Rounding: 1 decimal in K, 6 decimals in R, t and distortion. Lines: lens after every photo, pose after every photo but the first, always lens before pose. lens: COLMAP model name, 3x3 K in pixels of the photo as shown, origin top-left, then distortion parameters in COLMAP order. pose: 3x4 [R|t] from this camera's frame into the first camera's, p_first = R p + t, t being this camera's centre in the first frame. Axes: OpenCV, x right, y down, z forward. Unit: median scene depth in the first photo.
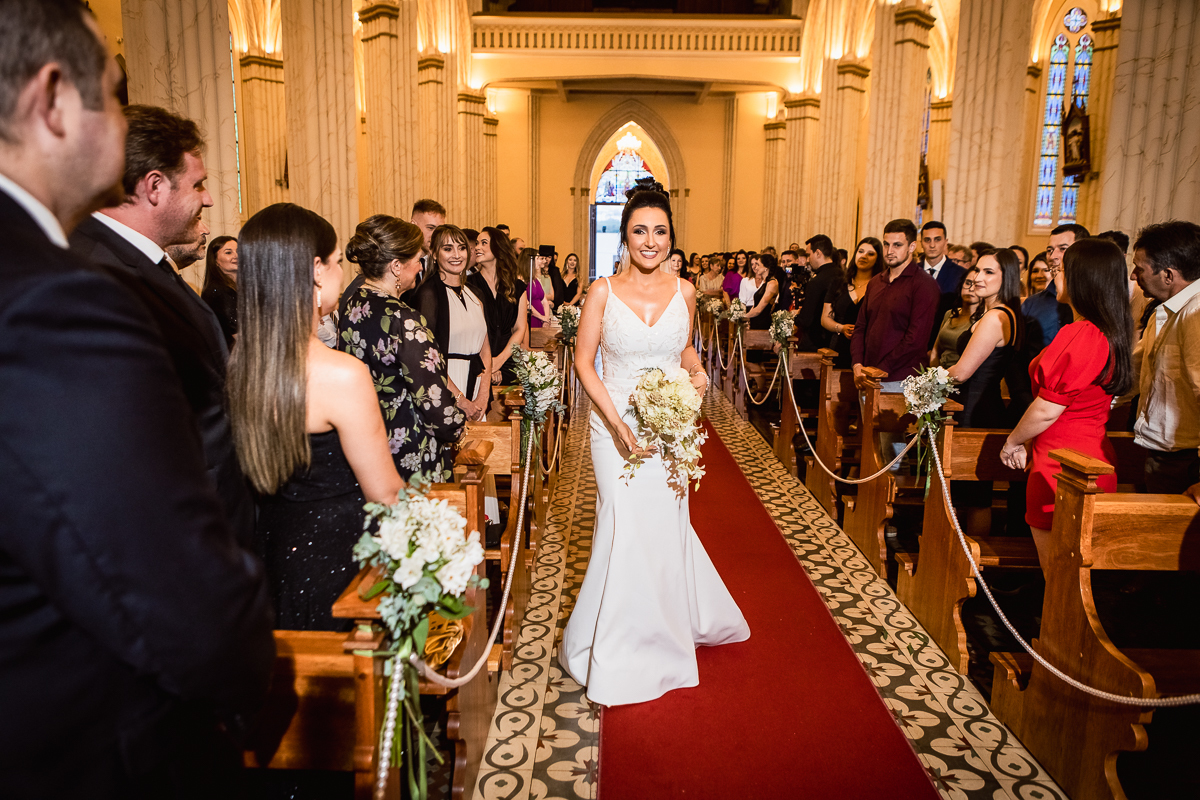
lens RADIAL K [[849.1, 0, 604.9], [0, 849.1, 403.1], [0, 0, 1]] dist [-0.033369, 0.000347]
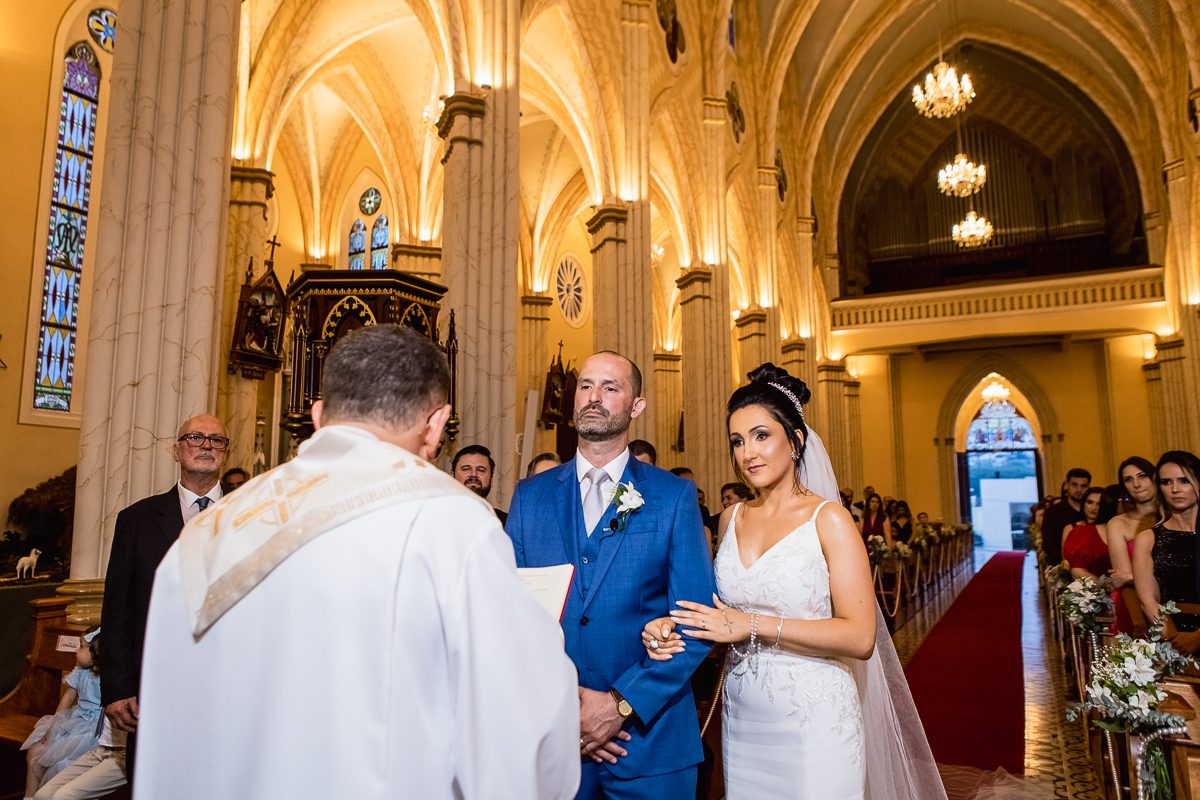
lens RADIAL K [[828.3, 0, 601.2], [0, 828.3, 388.2], [0, 0, 1]] dist [-0.011011, 0.016415]
pose [[0.904237, -0.073077, -0.420731, 0.039999], [-0.060285, 0.953536, -0.295186, 0.024287], [0.422754, 0.292281, 0.857818, -0.126545]]
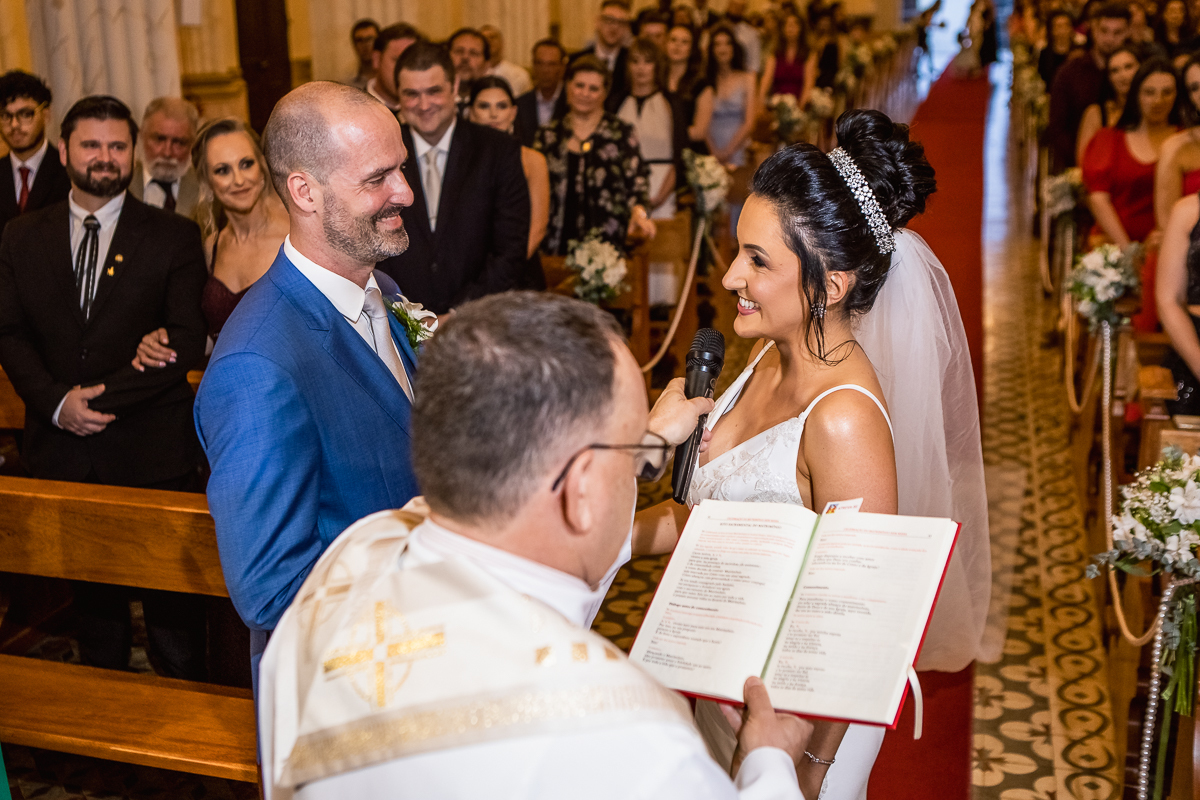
lens RADIAL K [[1404.5, 0, 548.1], [0, 1404.5, 373.9], [0, 0, 1]] dist [-0.017951, 0.000000]
pose [[0.962752, 0.037453, -0.267779, 0.034124], [-0.008229, 0.993960, 0.109433, 0.003725], [0.270260, -0.103153, 0.957245, -0.132821]]
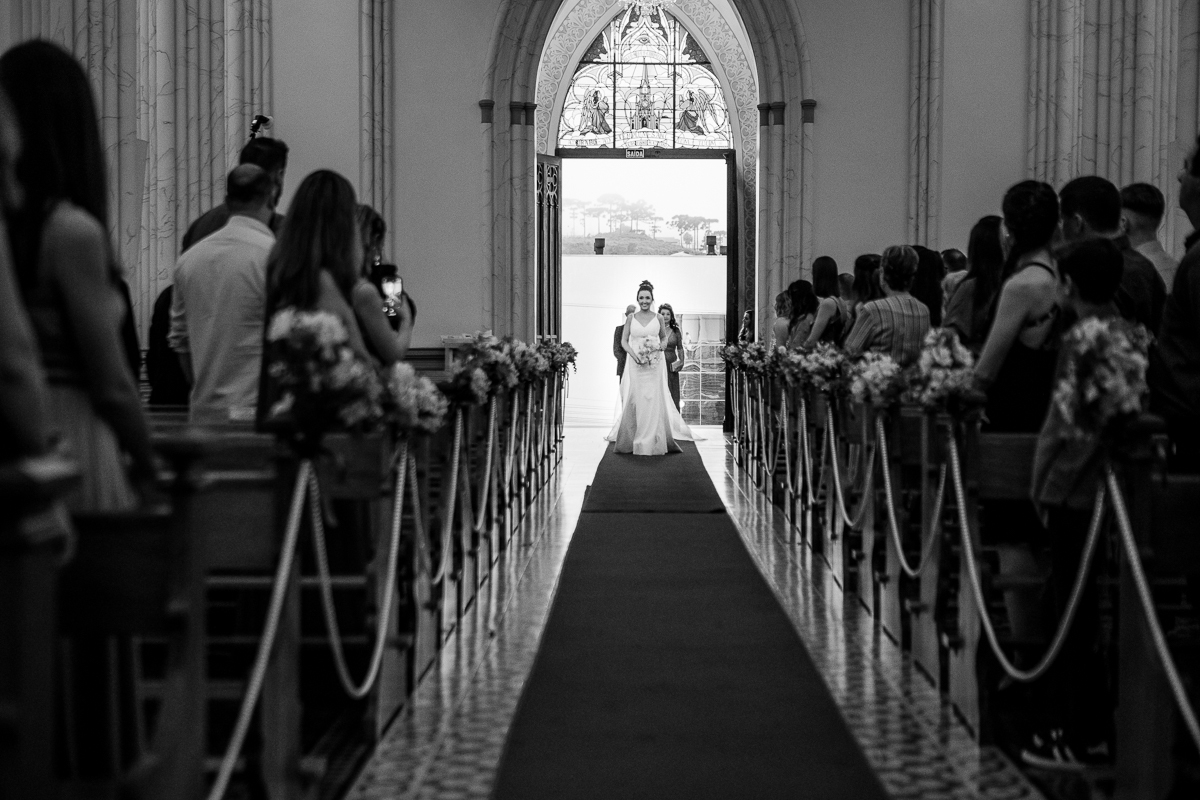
lens RADIAL K [[2335.6, 0, 586.0], [0, 2335.6, 435.6], [0, 0, 1]] dist [0.096371, 0.000000]
pose [[0.999931, -0.010268, -0.005647, 0.014046], [0.009522, 0.992830, -0.119157, 0.004259], [0.006830, 0.119095, 0.992859, 0.074941]]
